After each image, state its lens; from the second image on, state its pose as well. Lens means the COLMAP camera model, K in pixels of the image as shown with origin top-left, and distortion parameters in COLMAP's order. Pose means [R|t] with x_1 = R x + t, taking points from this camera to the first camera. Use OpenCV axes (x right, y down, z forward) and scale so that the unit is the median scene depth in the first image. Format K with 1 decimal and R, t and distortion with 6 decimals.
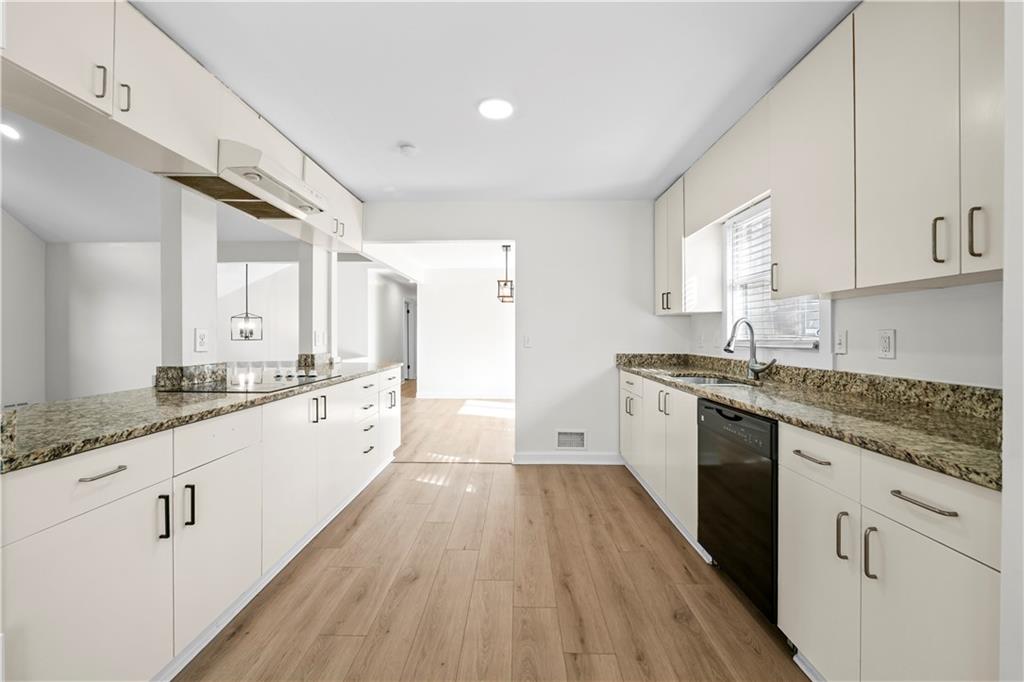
lens RADIAL K [[366.3, 0, 509.6], [0, 366.3, 336.2], [0, 0, 1]] dist [0.000115, 0.000020]
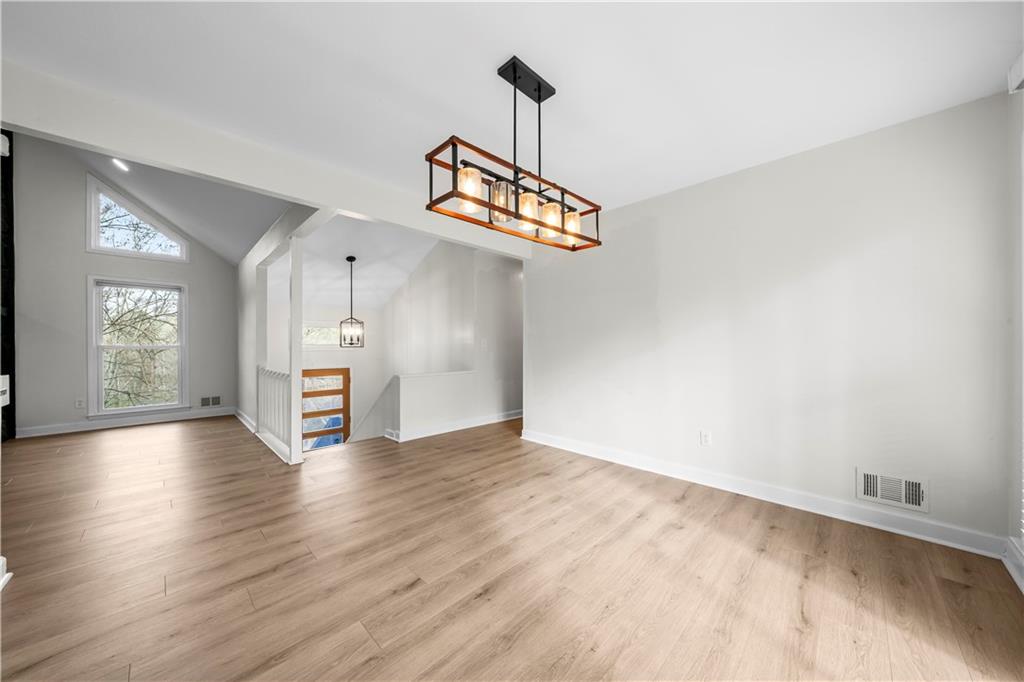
lens RADIAL K [[352.1, 0, 515.5], [0, 352.1, 347.2], [0, 0, 1]] dist [-0.001689, -0.000185]
pose [[0.733273, -0.000929, -0.679933, 0.566898], [0.002463, 0.999996, 0.001290, 0.035250], [0.679930, -0.002620, 0.733273, 2.065459]]
